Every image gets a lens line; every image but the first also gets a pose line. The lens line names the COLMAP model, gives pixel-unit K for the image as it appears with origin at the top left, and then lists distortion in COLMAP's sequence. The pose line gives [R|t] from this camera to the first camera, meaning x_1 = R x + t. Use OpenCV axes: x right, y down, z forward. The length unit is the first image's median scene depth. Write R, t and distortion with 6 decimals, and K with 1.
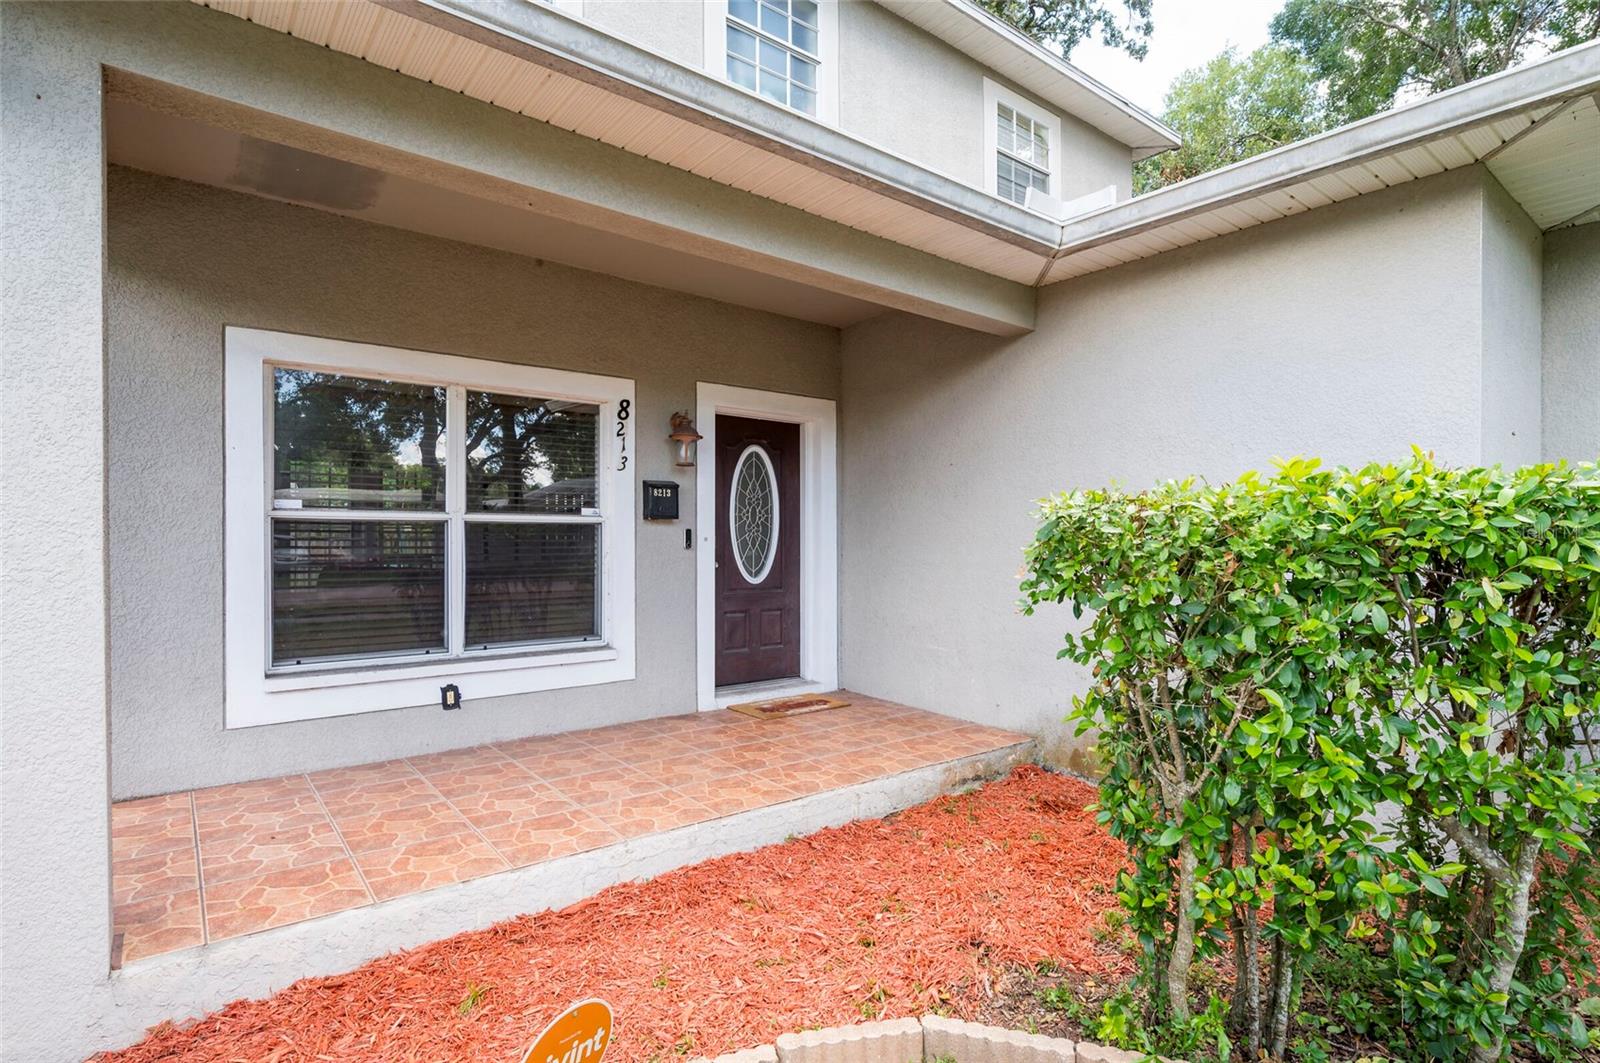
lens RADIAL K [[793.8, 0, 800.0], [0, 793.8, 531.5], [0, 0, 1]] dist [0.000851, -0.001527]
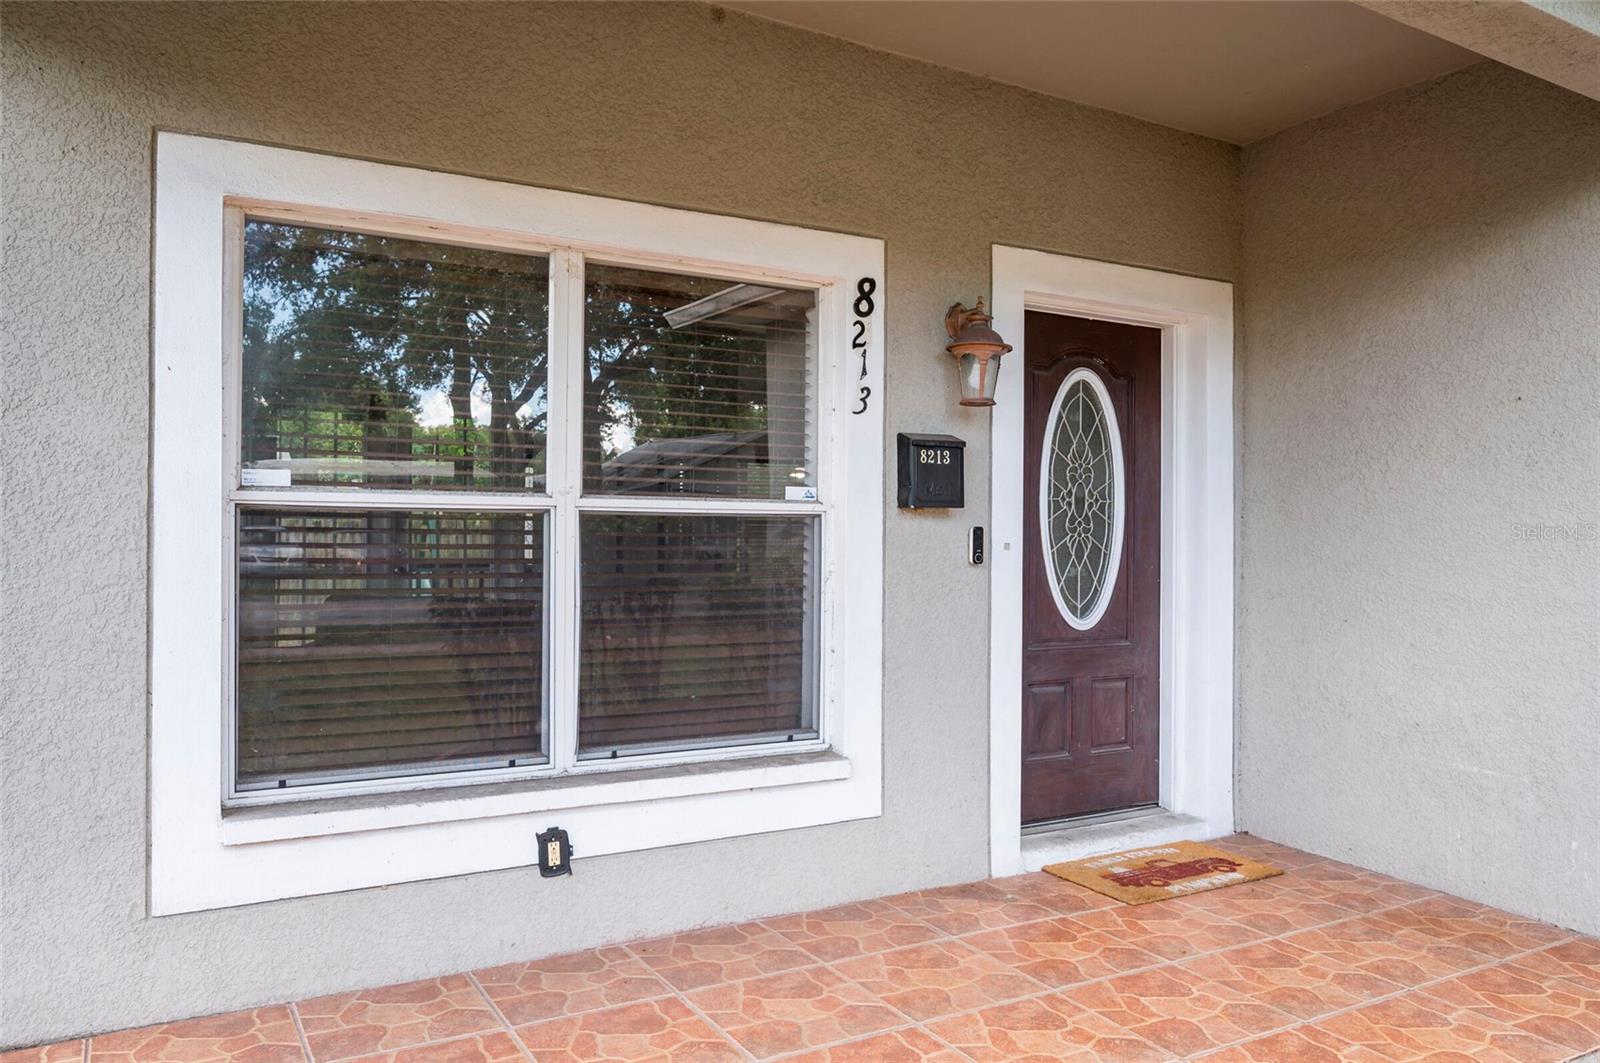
lens RADIAL K [[1151.0, 0, 797.7], [0, 1151.0, 511.8], [0, 0, 1]] dist [-0.011429, -0.000427]
pose [[0.989023, 0.004752, -0.147683, -0.151098], [-0.005873, 0.999957, -0.007153, -0.007123], [0.147643, 0.007942, 0.989009, 0.245554]]
